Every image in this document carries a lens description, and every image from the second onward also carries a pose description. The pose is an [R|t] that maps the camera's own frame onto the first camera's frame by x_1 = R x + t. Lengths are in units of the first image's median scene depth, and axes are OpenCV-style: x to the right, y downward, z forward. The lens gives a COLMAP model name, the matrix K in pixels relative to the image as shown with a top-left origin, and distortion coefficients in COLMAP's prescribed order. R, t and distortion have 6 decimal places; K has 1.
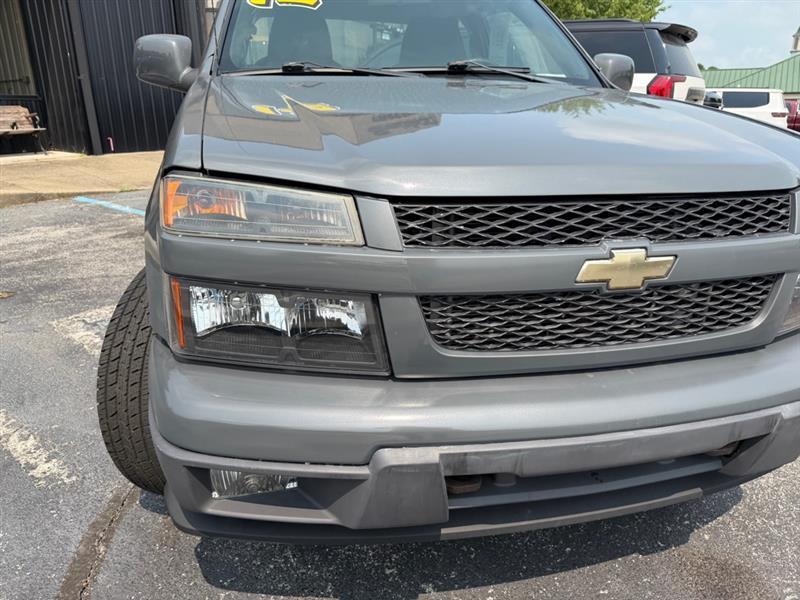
lens RADIAL K [[574.4, 0, 403.4], [0, 574.4, 303.4], [0, 0, 1]] dist [0.048286, -0.067144]
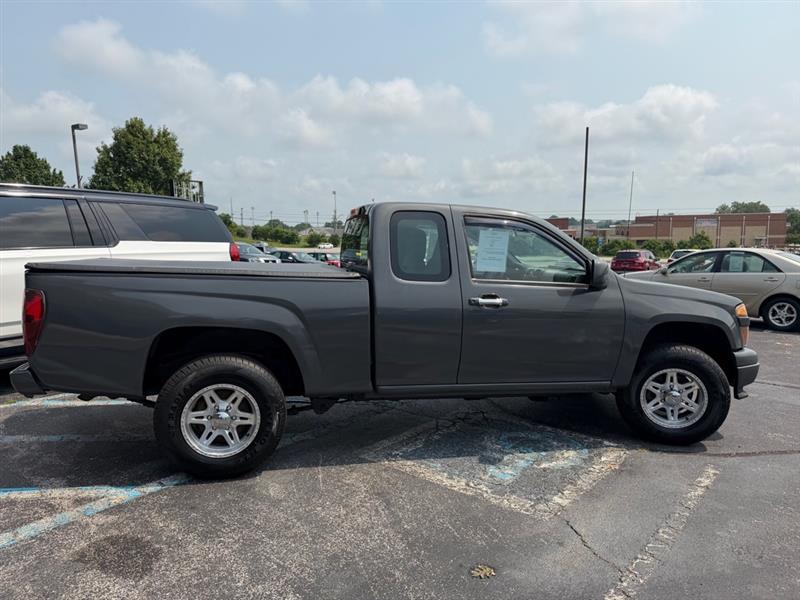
lens RADIAL K [[574.4, 0, 397.2], [0, 574.4, 305.9], [0, 0, 1]] dist [0.048286, -0.067144]
pose [[-0.016678, -0.129163, 0.991483, -4.077005], [0.315663, 0.940226, 0.127795, -1.377178], [-0.948725, 0.315106, 0.025091, 2.889315]]
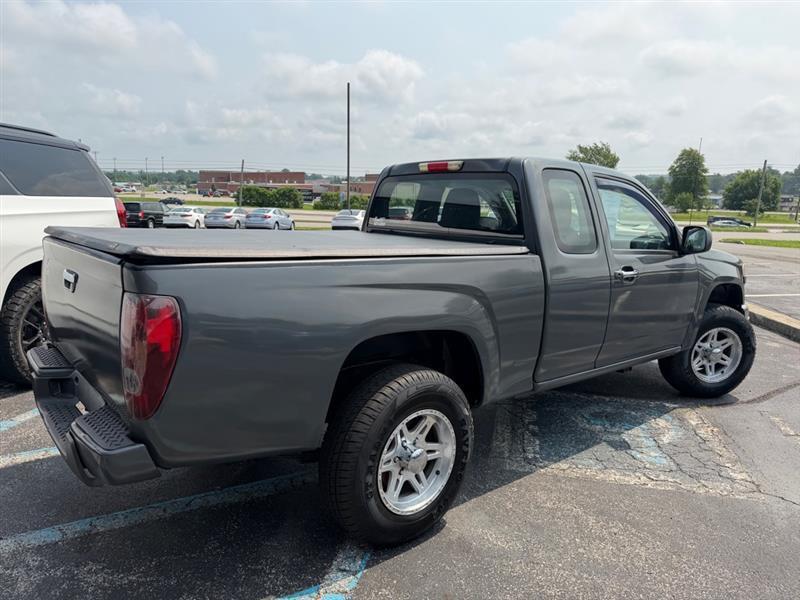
lens RADIAL K [[574.4, 0, 407.5], [0, 574.4, 296.7], [0, 0, 1]] dist [0.048286, -0.067144]
pose [[-0.471476, -0.175697, 0.864199, -2.908882], [0.254032, 0.911358, 0.323875, -1.958083], [-0.844498, 0.372234, -0.385051, 4.598807]]
